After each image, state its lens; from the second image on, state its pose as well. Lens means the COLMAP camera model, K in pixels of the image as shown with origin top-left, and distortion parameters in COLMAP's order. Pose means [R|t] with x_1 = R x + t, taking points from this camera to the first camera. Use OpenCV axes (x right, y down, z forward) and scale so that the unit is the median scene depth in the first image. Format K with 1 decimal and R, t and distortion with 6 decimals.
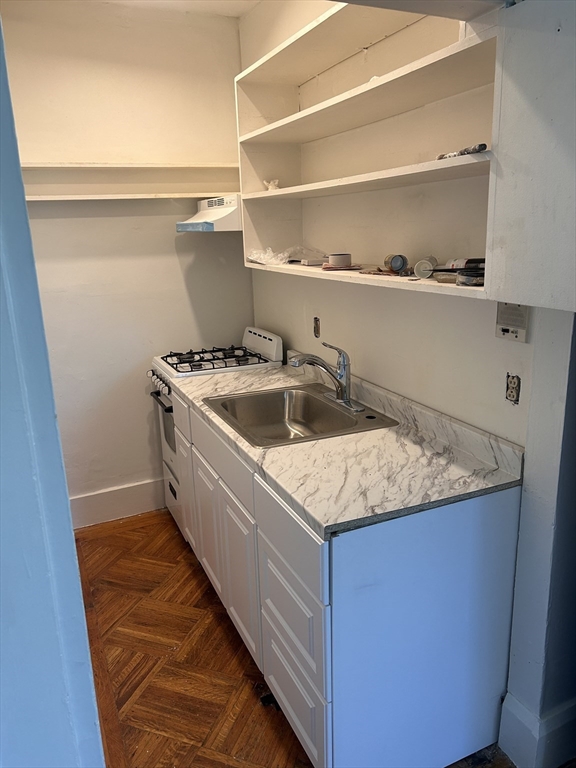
lens RADIAL K [[576.4, 0, 288.0], [0, 576.4, 384.0], [0, 0, 1]] dist [0.078519, -0.080802]
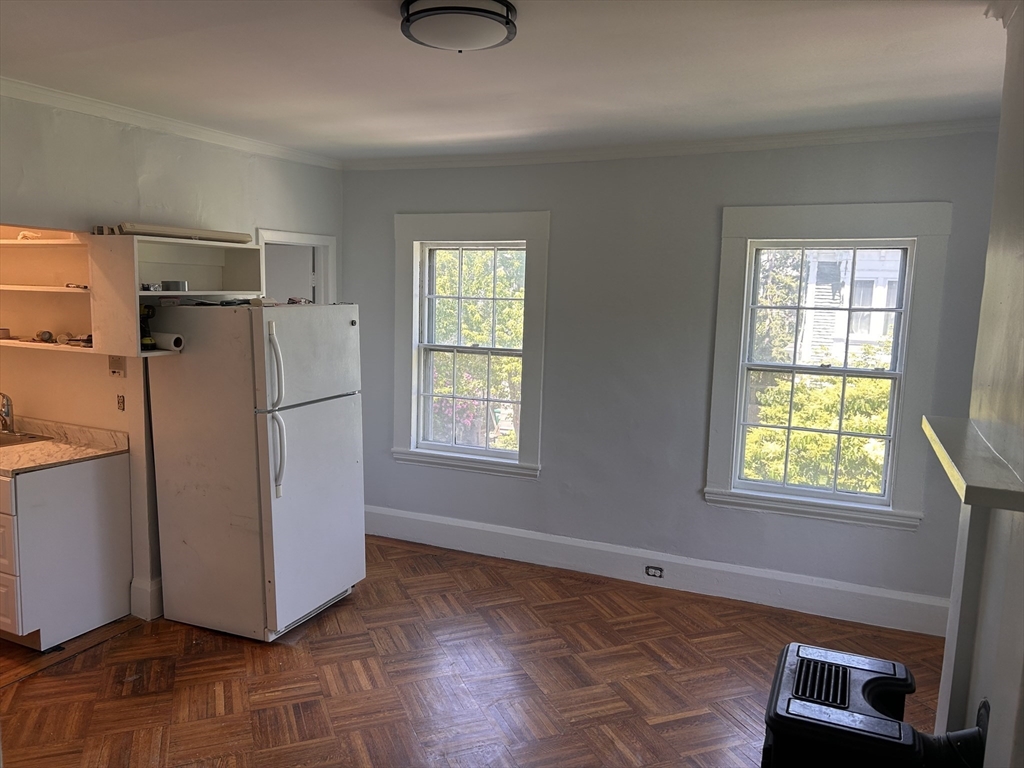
lens RADIAL K [[714.4, 0, 512.0], [0, 714.4, 384.0], [0, 0, 1]] dist [0.001866, -0.029251]
pose [[0.722974, -0.027004, 0.690347, -0.296755], [0.123094, 0.988282, -0.090254, 0.319796], [-0.679820, 0.150229, 0.717827, -1.561958]]
